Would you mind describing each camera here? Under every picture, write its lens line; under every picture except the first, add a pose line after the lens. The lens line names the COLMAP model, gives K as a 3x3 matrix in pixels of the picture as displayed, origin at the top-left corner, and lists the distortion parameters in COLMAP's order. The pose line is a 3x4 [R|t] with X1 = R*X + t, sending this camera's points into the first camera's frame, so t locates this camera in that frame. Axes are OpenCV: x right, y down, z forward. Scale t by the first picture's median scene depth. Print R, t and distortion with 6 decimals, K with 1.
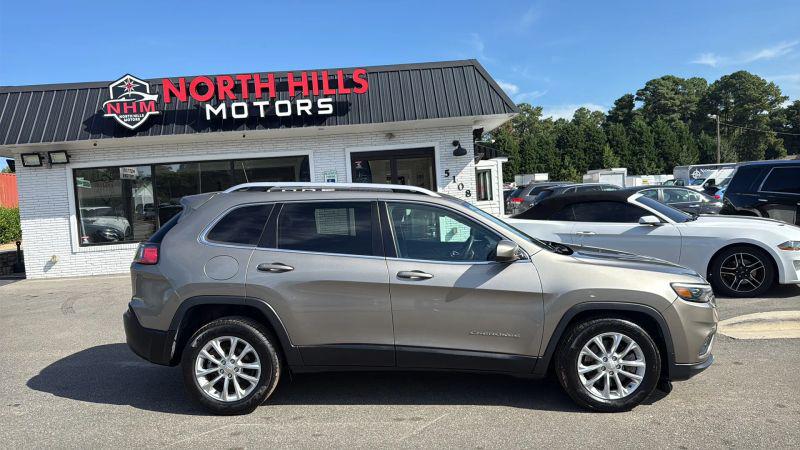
lens RADIAL K [[582.6, 0, 417.8], [0, 582.6, 222.5], [0, 0, 1]] dist [0.096242, -0.197642]
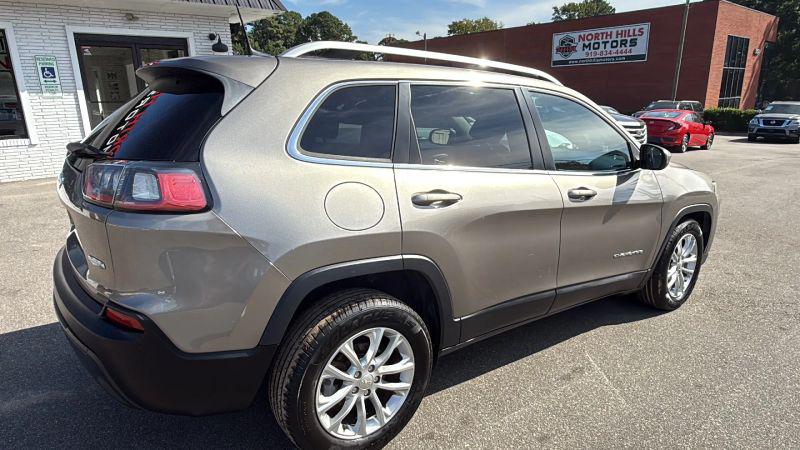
lens RADIAL K [[486.7, 0, 400.0], [0, 486.7, 225.0], [0, 0, 1]] dist [-0.002287, -0.001689]
pose [[0.787474, -0.111715, 0.606139, -0.212066], [-0.004132, 0.982458, 0.186441, 0.005475], [-0.616334, -0.149322, 0.773199, 0.243875]]
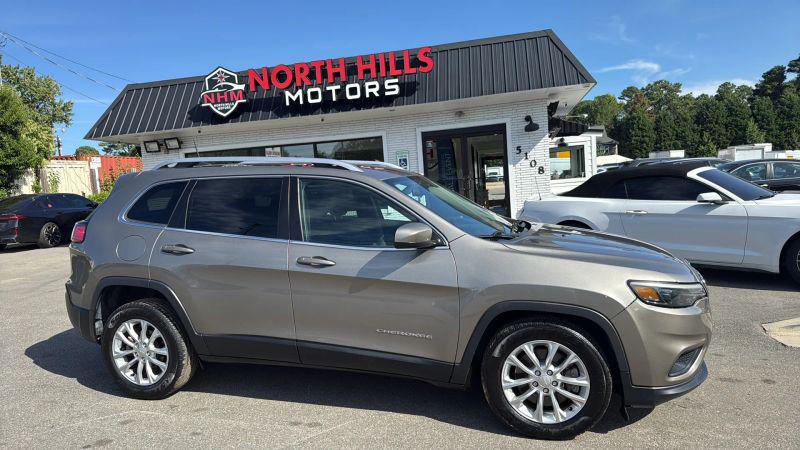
lens RADIAL K [[531.6, 0, 419.4], [0, 531.6, 225.4], [0, 0, 1]] dist [0.043879, -0.002792]
pose [[0.968657, 0.011187, -0.248150, 0.126594], [0.000532, 0.998890, 0.047109, -0.000488], [0.248402, -0.045764, 0.967575, 0.099824]]
